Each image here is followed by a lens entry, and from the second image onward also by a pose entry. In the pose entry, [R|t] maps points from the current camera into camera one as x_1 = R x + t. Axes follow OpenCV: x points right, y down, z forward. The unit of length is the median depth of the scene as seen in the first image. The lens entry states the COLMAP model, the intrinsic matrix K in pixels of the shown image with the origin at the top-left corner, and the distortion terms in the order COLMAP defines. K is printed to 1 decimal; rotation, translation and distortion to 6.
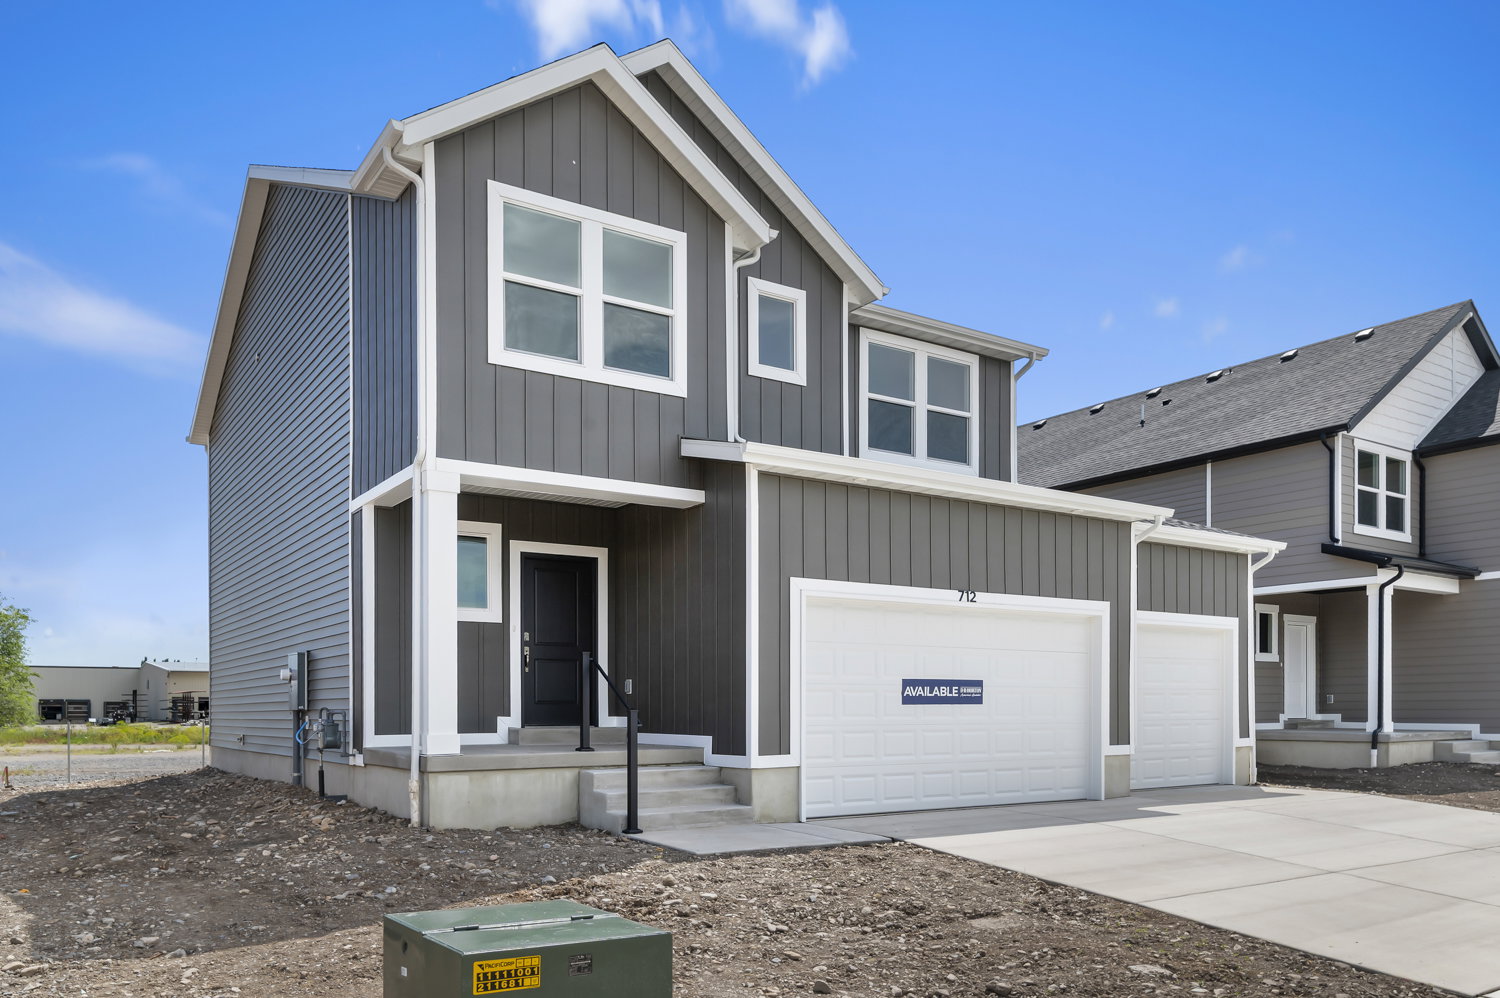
lens RADIAL K [[1100.8, 0, 746.1], [0, 1100.8, 549.0], [0, 0, 1]] dist [0.007191, 0.002952]
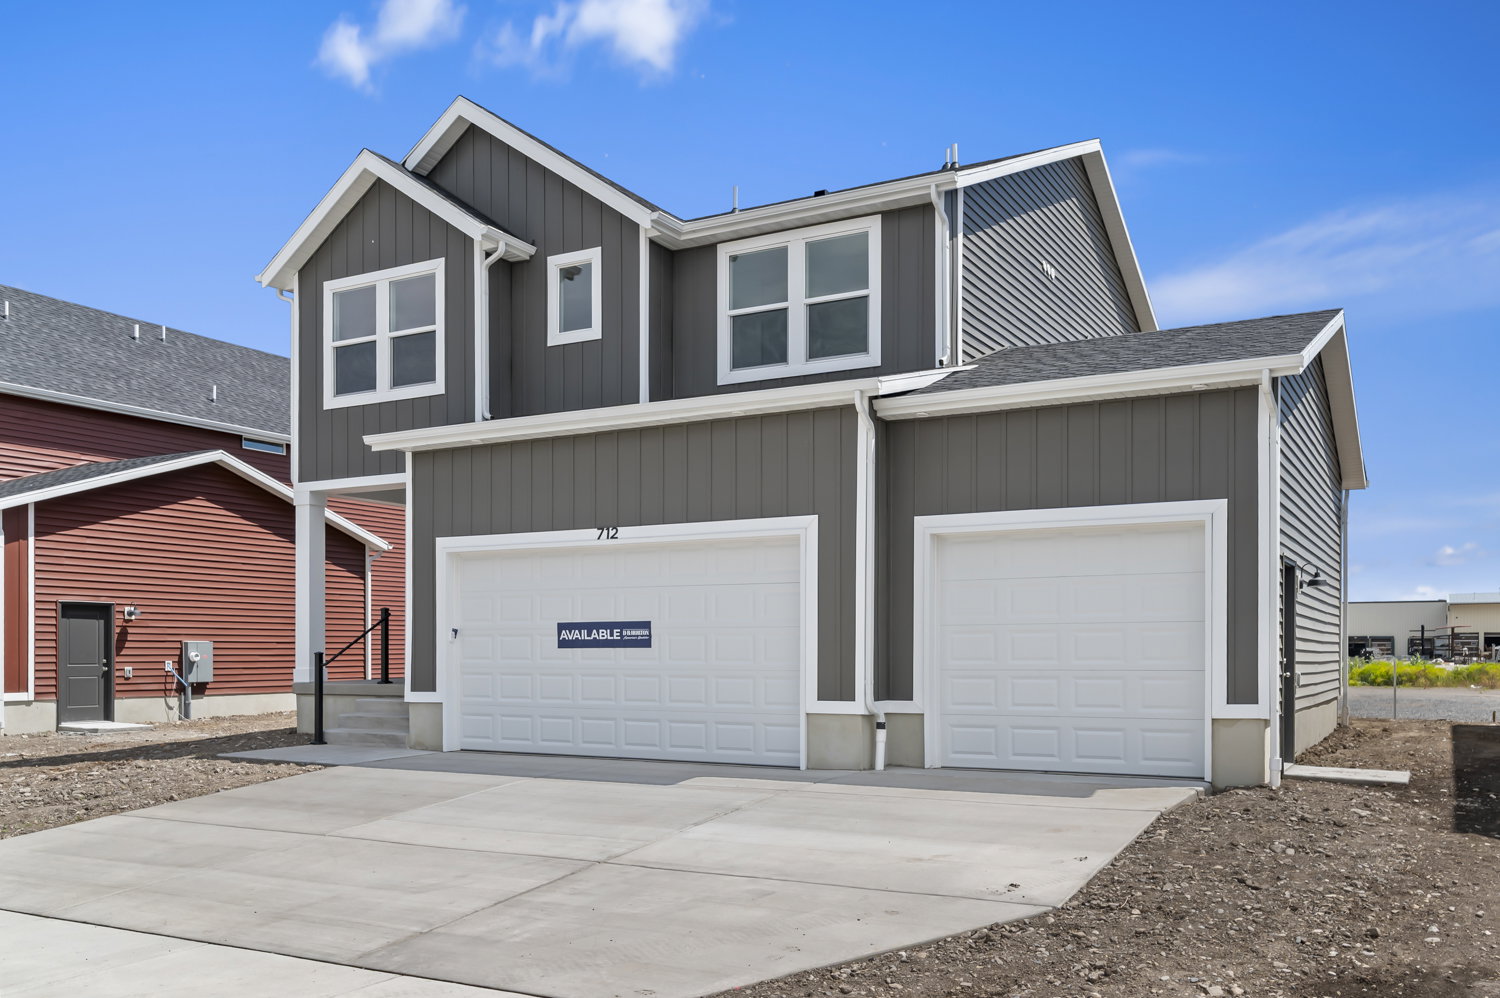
lens RADIAL K [[1198.0, 0, 789.0], [0, 1198.0, 471.3], [0, 0, 1]] dist [0.004842, -0.002904]
pose [[0.474806, -0.127722, -0.870774, 1.202021], [0.127558, 0.988953, -0.075503, 0.089647], [0.870798, -0.075225, 0.485852, 0.654186]]
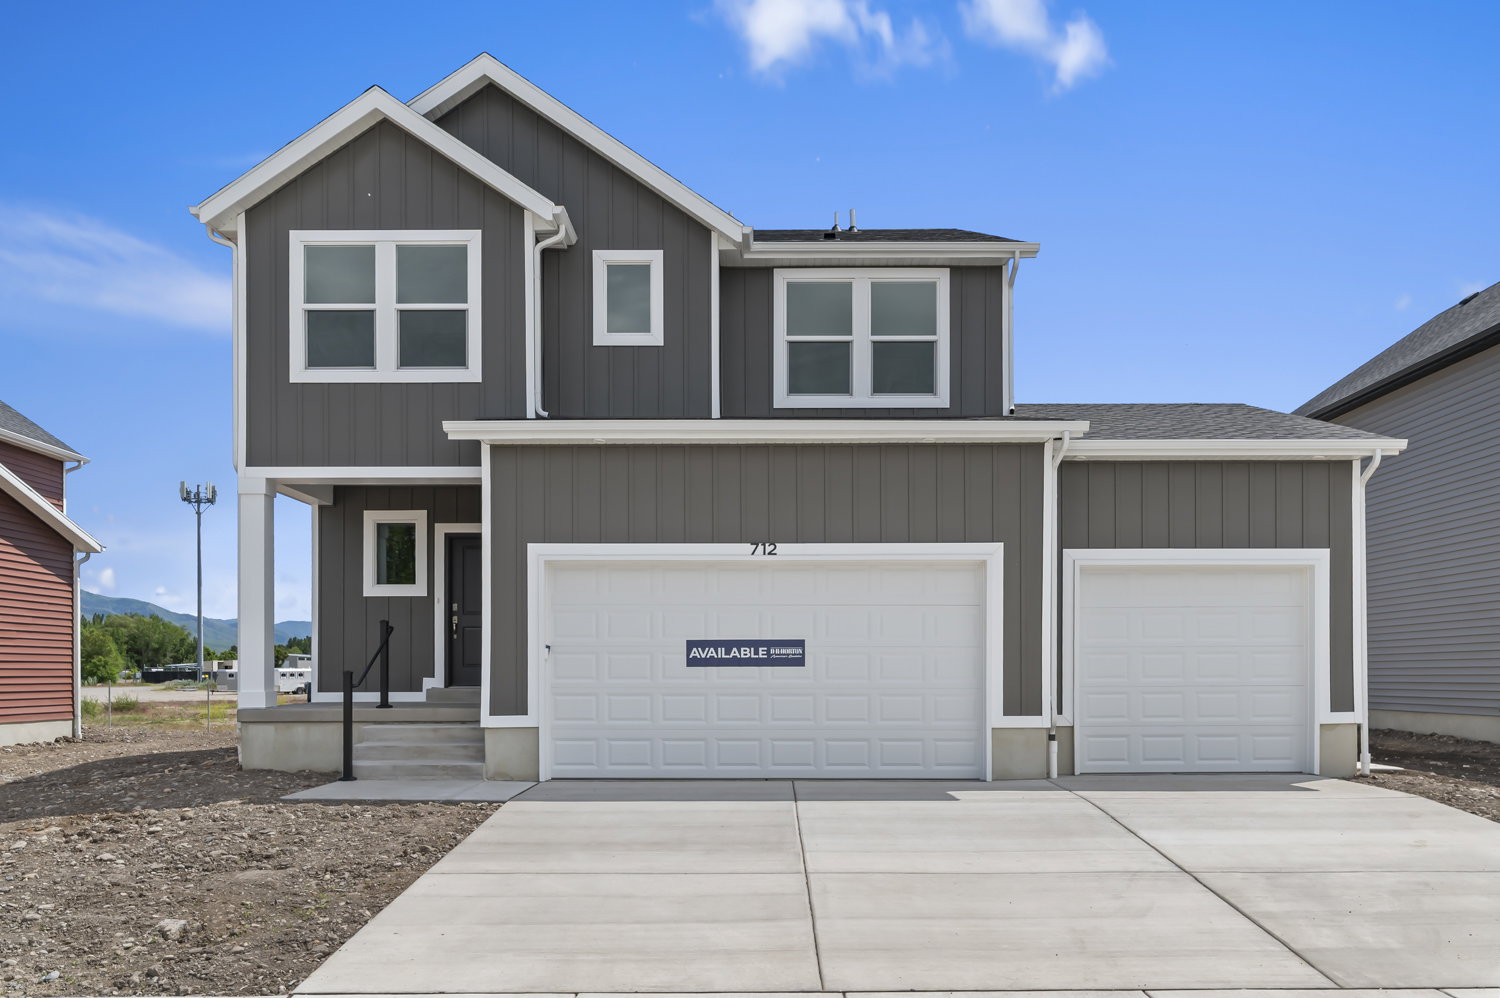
lens RADIAL K [[1103.8, 0, 757.6], [0, 1103.8, 515.8], [0, 0, 1]] dist [-0.000711, 0.003704]
pose [[0.832078, -0.076732, -0.549326, 0.720501], [0.079229, 0.996671, -0.019210, 0.033277], [0.548971, -0.027538, 0.835387, 0.232117]]
